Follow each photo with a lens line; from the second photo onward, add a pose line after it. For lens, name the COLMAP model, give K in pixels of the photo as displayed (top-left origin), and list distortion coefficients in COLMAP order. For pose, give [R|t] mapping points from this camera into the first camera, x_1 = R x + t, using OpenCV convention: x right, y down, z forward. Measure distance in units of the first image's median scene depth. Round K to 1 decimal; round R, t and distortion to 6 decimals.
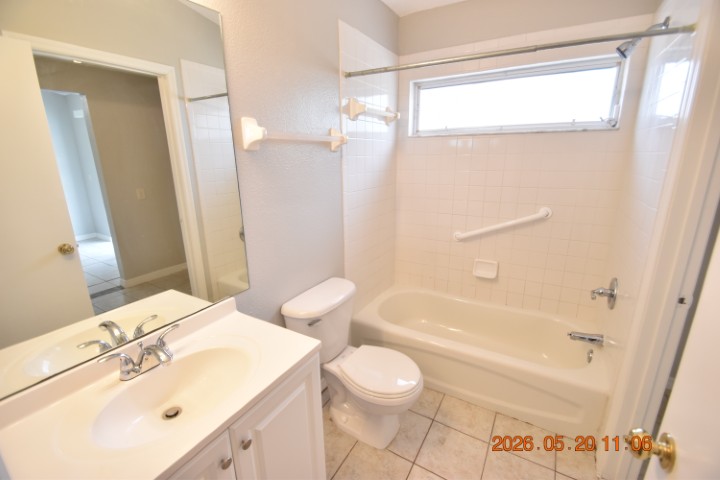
lens RADIAL K [[315.1, 0, 361.7], [0, 315.1, 239.9], [0, 0, 1]] dist [0.010412, -0.013104]
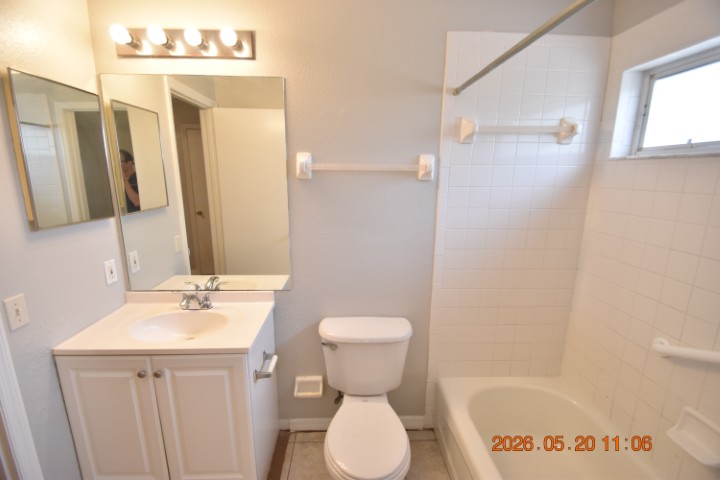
lens RADIAL K [[315.1, 0, 356.9], [0, 315.1, 240.6], [0, 0, 1]] dist [0.010412, -0.013104]
pose [[0.541754, 0.190074, -0.818764, 0.445839], [-0.234141, 0.969666, 0.070180, -0.105197], [0.807267, 0.153686, 0.569825, 0.287742]]
